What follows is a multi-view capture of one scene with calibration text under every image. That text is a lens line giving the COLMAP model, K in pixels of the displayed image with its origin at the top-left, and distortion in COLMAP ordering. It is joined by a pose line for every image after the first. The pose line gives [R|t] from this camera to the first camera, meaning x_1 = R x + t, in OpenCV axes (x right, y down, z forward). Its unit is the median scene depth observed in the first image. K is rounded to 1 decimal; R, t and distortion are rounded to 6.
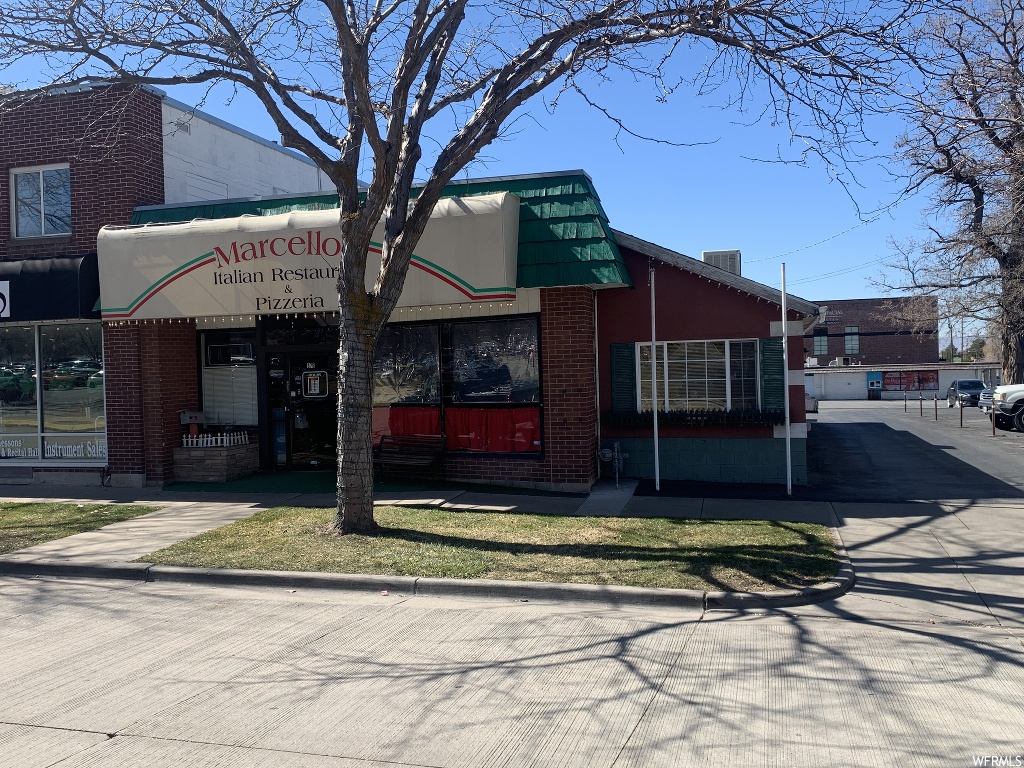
lens RADIAL K [[920.9, 0, 512.2], [0, 920.9, 380.4], [0, 0, 1]] dist [0.010657, -0.000929]
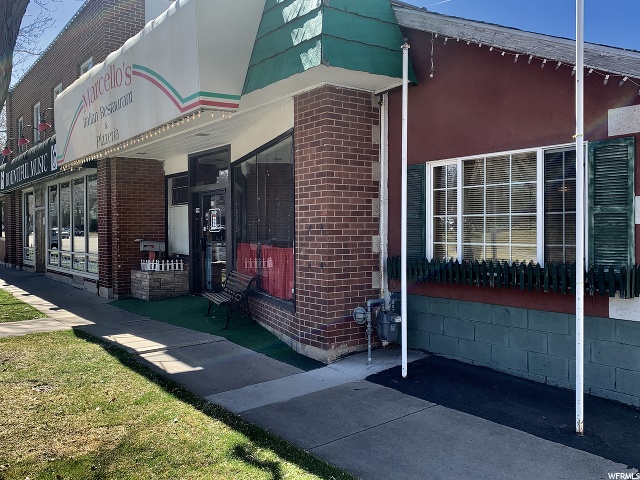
lens RADIAL K [[575.6, 0, 320.3], [0, 575.6, 243.0], [0, 0, 1]] dist [0.010657, -0.000929]
pose [[0.806474, 0.037208, -0.590098, 0.337786], [-0.028372, 0.999304, 0.024234, 0.012790], [0.590588, -0.002802, 0.806968, 0.597355]]
